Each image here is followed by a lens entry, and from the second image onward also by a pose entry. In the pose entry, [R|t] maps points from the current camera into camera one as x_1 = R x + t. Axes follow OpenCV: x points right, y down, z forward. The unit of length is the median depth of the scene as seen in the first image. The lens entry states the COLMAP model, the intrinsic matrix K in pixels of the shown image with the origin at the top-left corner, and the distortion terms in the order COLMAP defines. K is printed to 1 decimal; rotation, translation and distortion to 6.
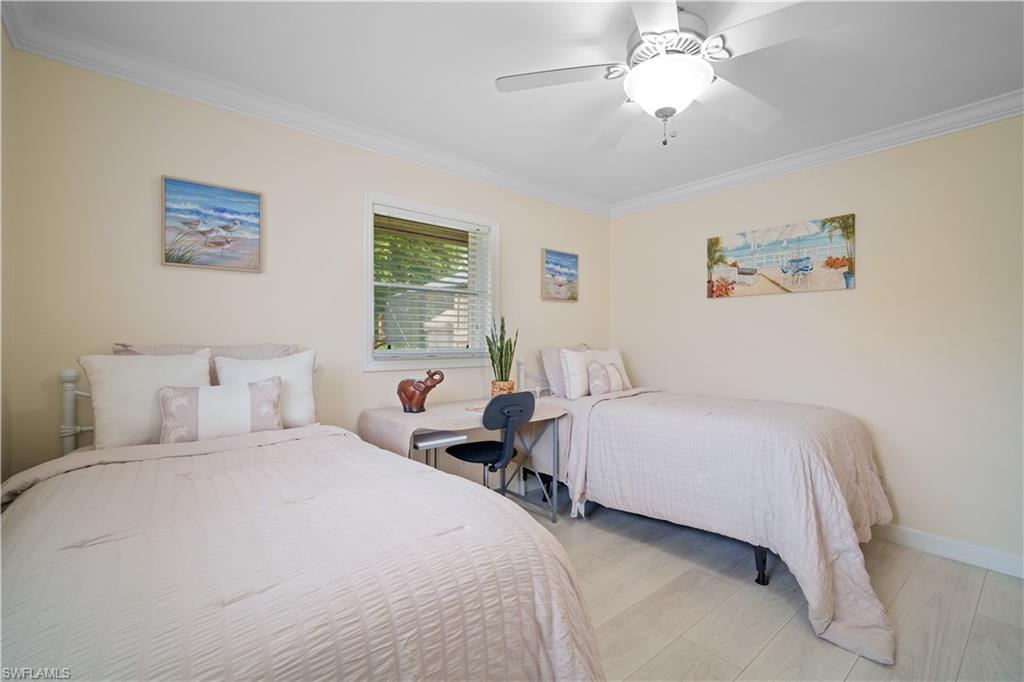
lens RADIAL K [[446.6, 0, 513.8], [0, 446.6, 341.5], [0, 0, 1]] dist [0.000670, 0.000951]
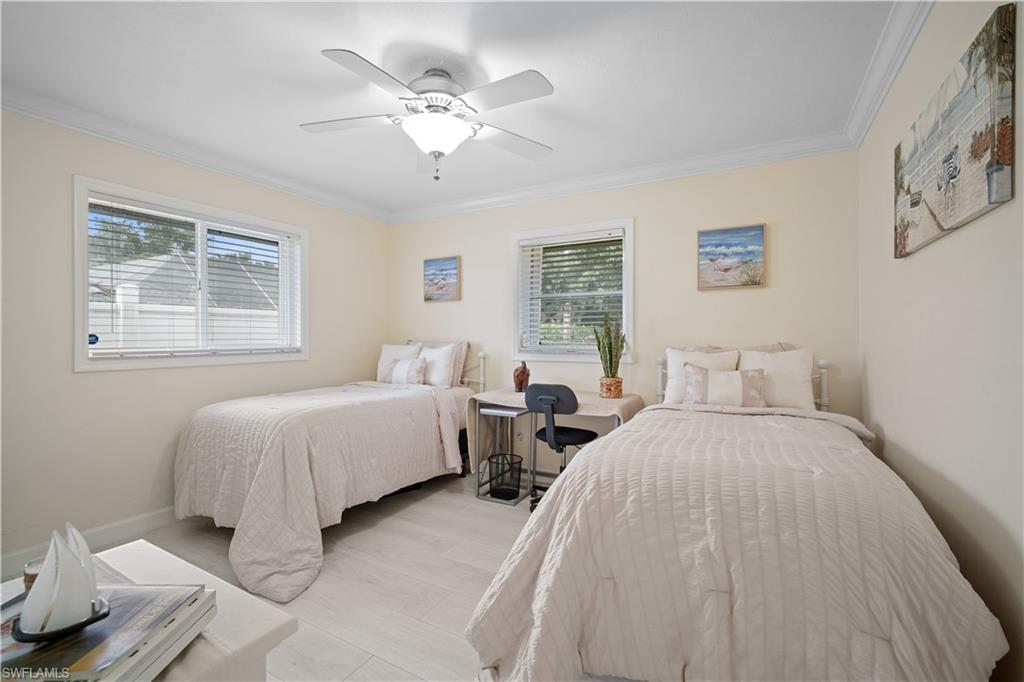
lens RADIAL K [[446.6, 0, 514.3], [0, 446.6, 340.4], [0, 0, 1]] dist [0.000670, 0.000951]
pose [[0.359595, 0.003153, -0.933103, 0.881664], [-0.001560, 0.999995, 0.002777, 0.000331], [0.933107, 0.000457, 0.359598, 0.429046]]
